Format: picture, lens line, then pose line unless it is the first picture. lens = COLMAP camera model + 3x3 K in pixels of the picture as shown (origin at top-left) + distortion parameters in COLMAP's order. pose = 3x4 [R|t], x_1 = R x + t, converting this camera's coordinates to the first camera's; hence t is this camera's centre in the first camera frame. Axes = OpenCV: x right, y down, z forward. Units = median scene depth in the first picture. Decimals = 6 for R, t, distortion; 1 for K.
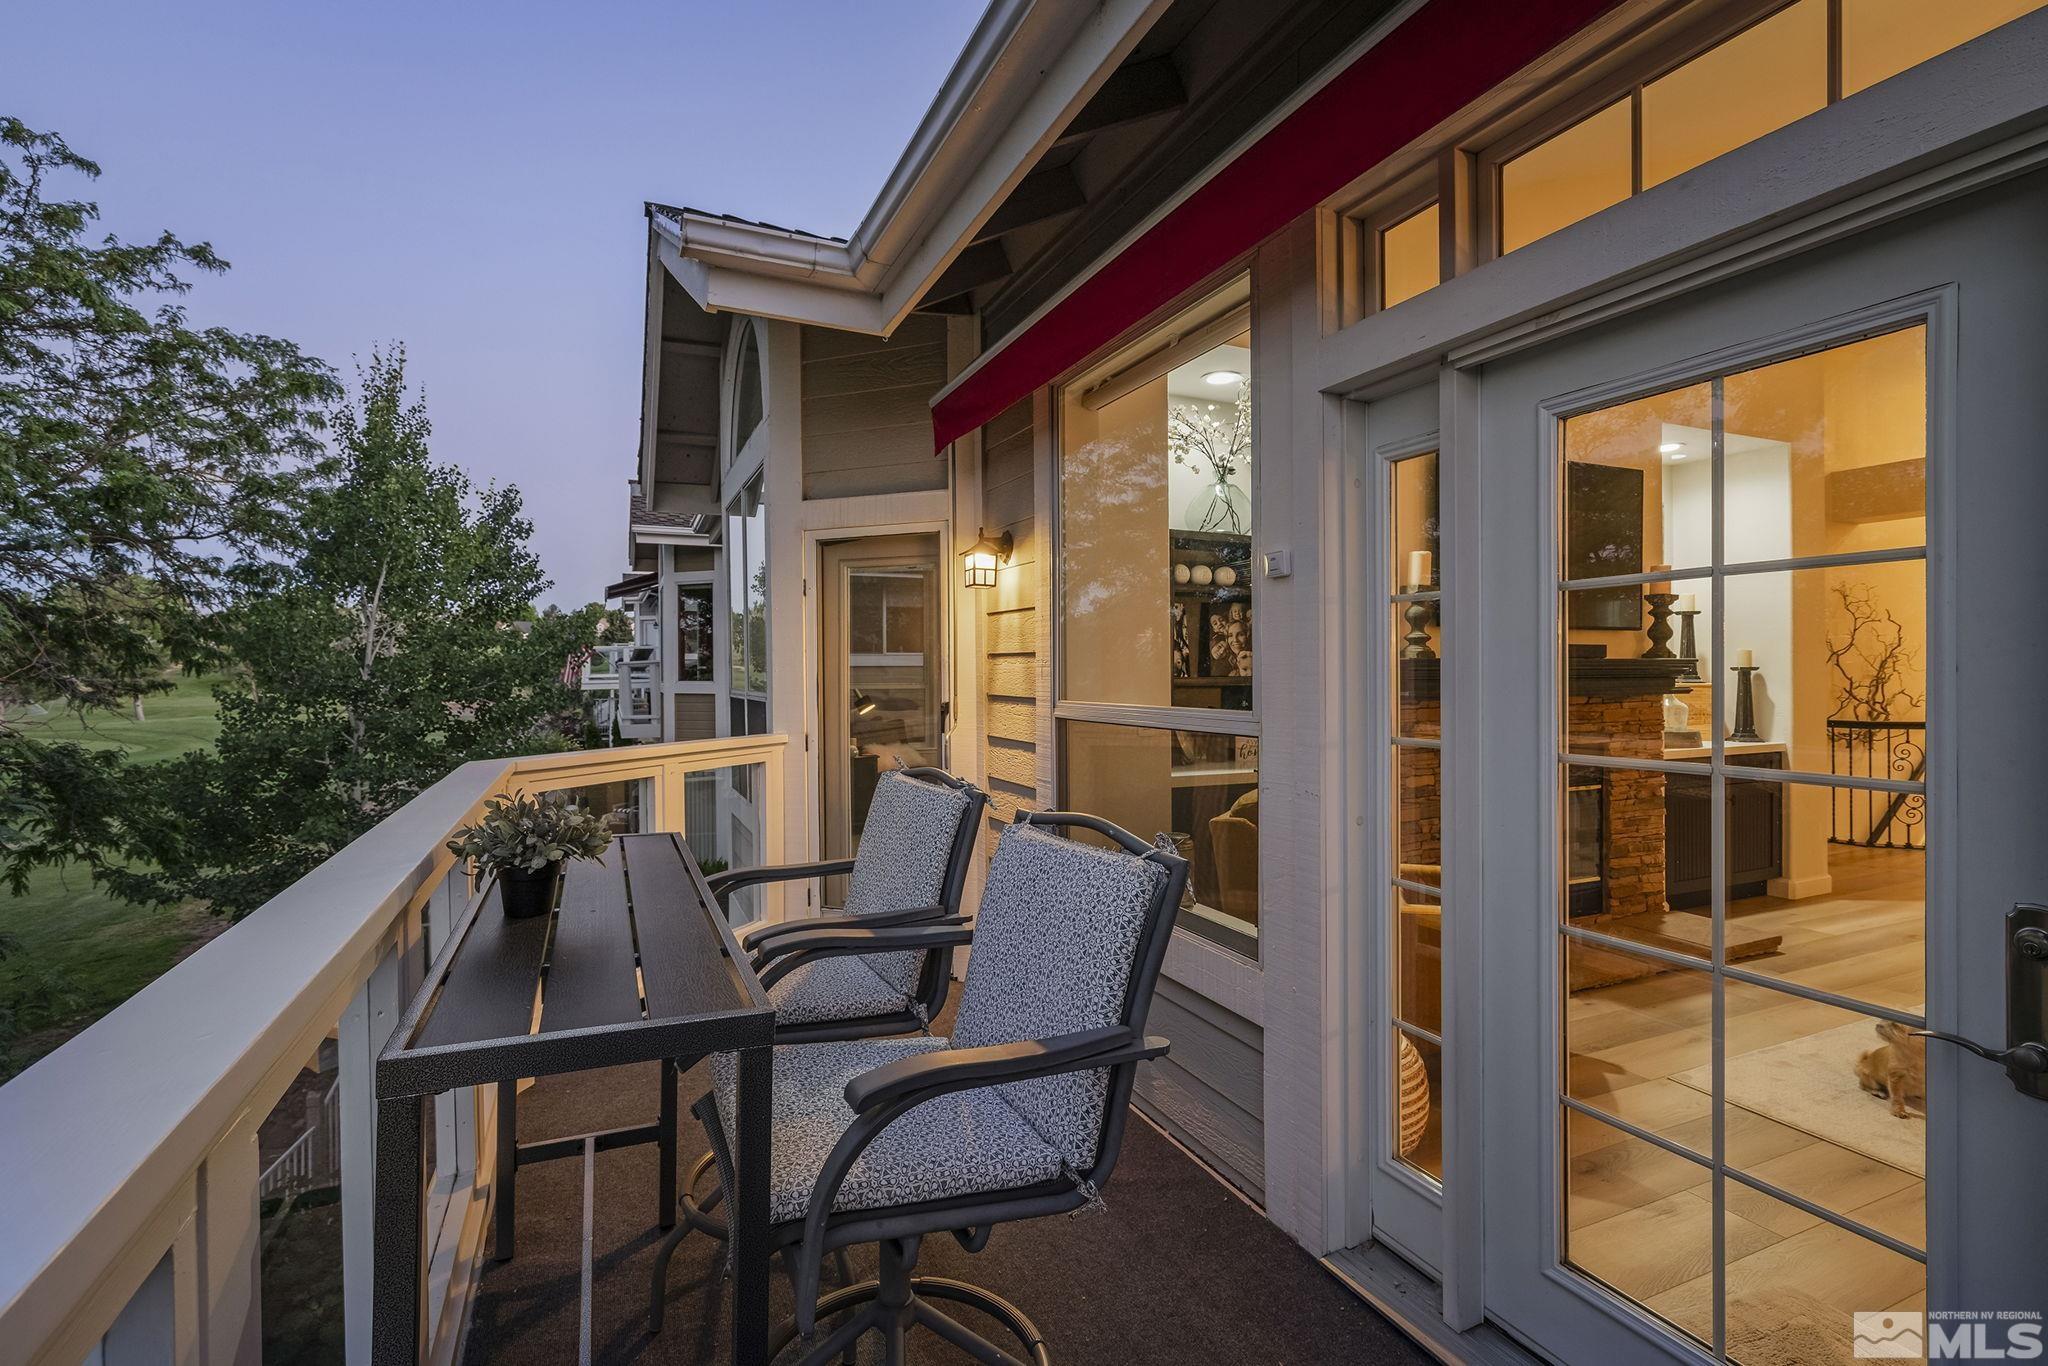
lens RADIAL K [[960.1, 0, 1018.7], [0, 960.1, 674.2], [0, 0, 1]] dist [-0.000869, -0.000005]
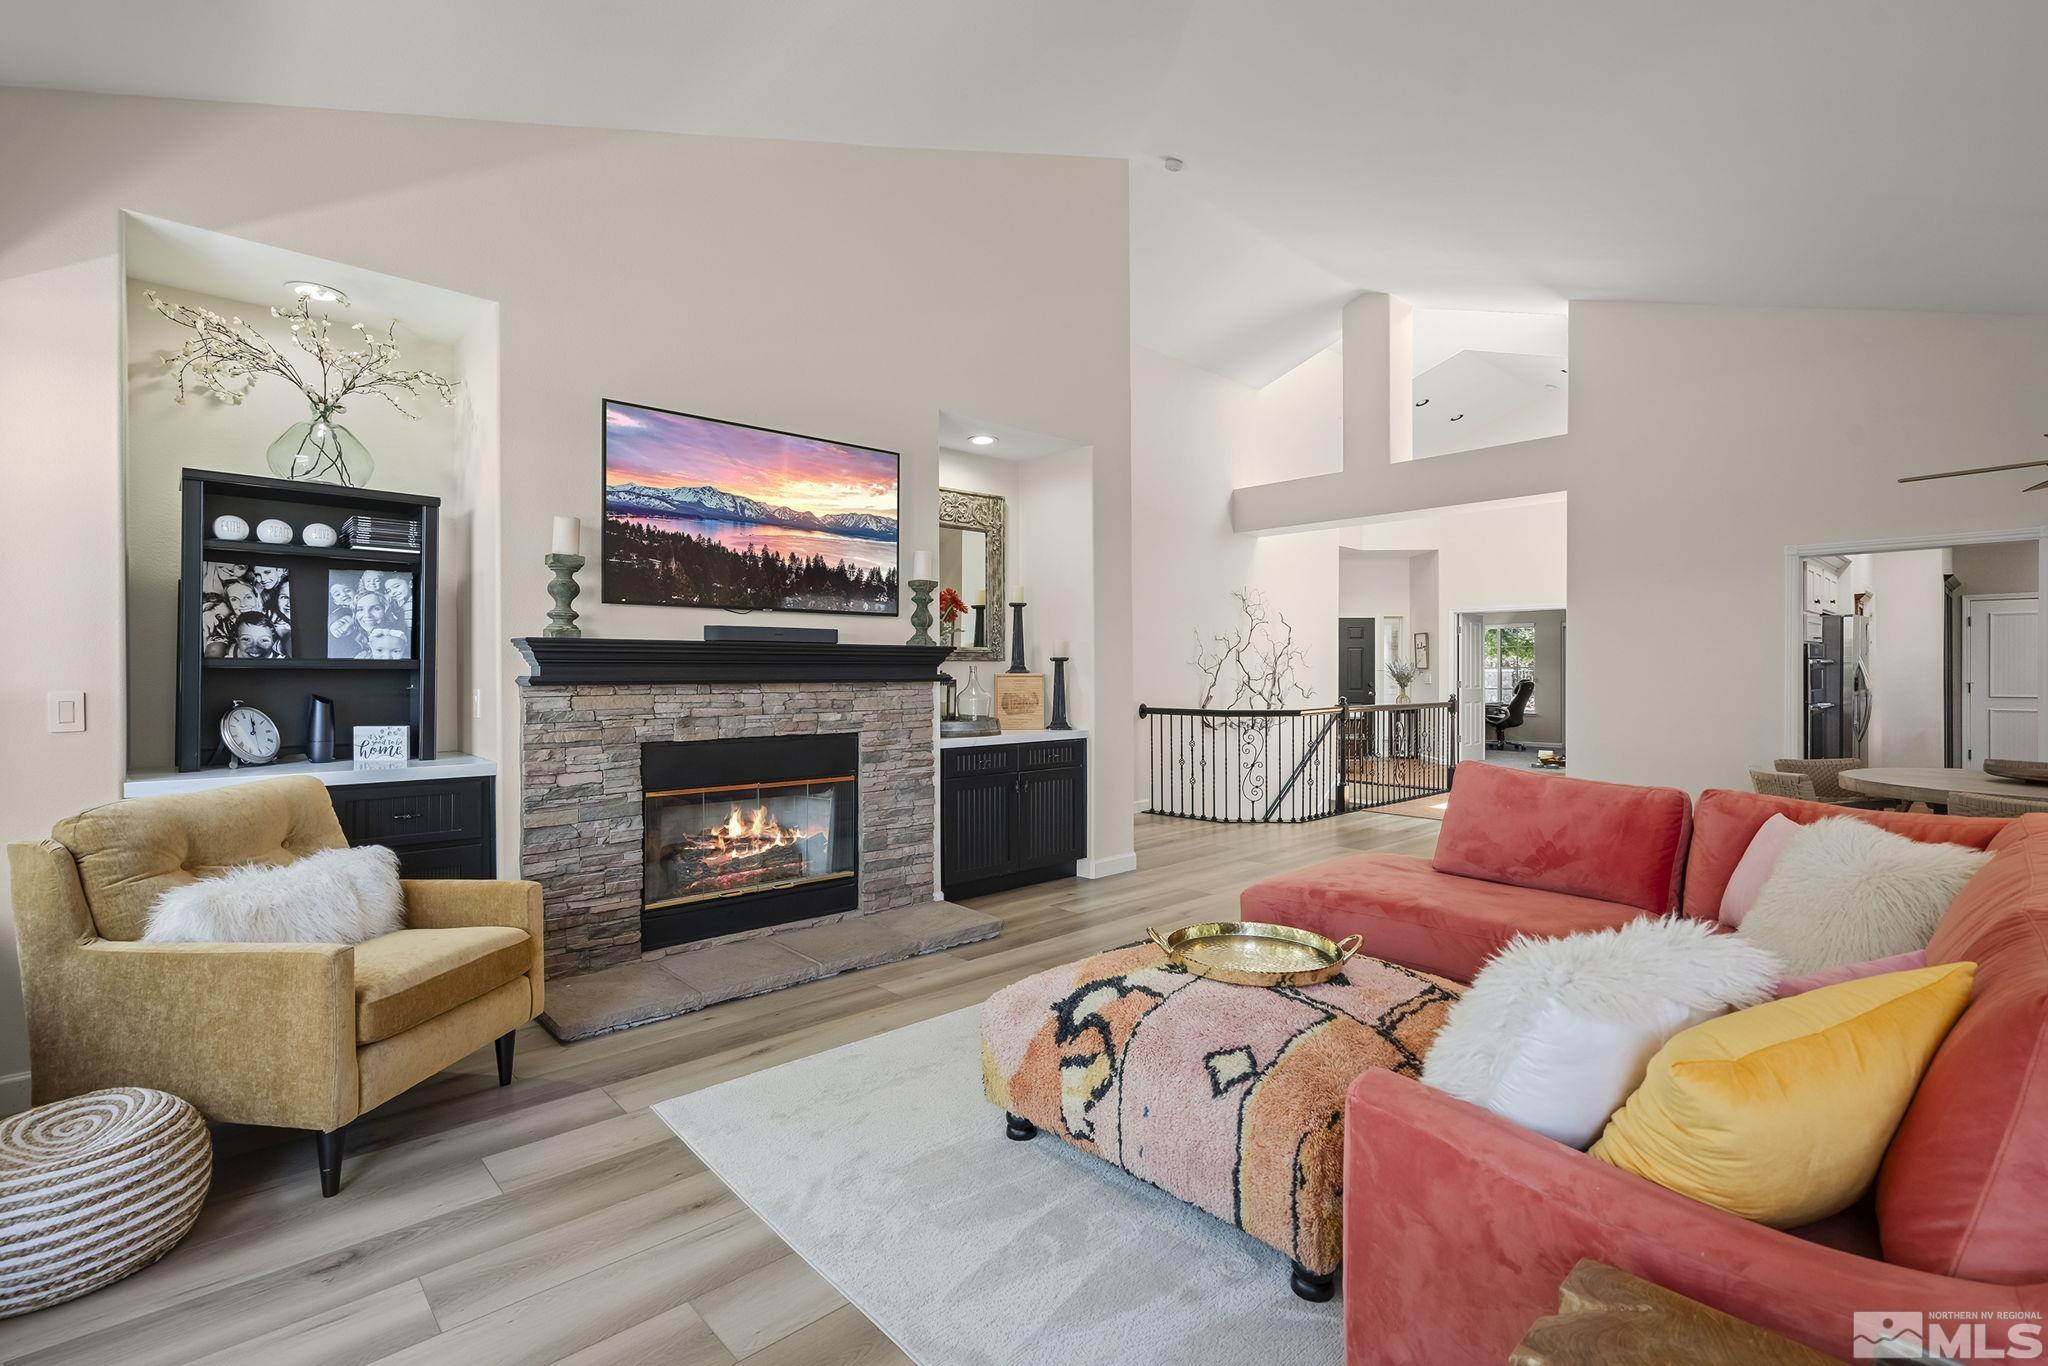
lens RADIAL K [[960.1, 0, 1033.1], [0, 960.1, 678.7], [0, 0, 1]] dist [-0.000869, -0.000005]
pose [[0.950226, 0.002015, 0.311555, 0.513853], [-0.003166, 0.999990, 0.003187, 0.014945], [-0.311546, -0.004015, 0.950223, 0.031127]]
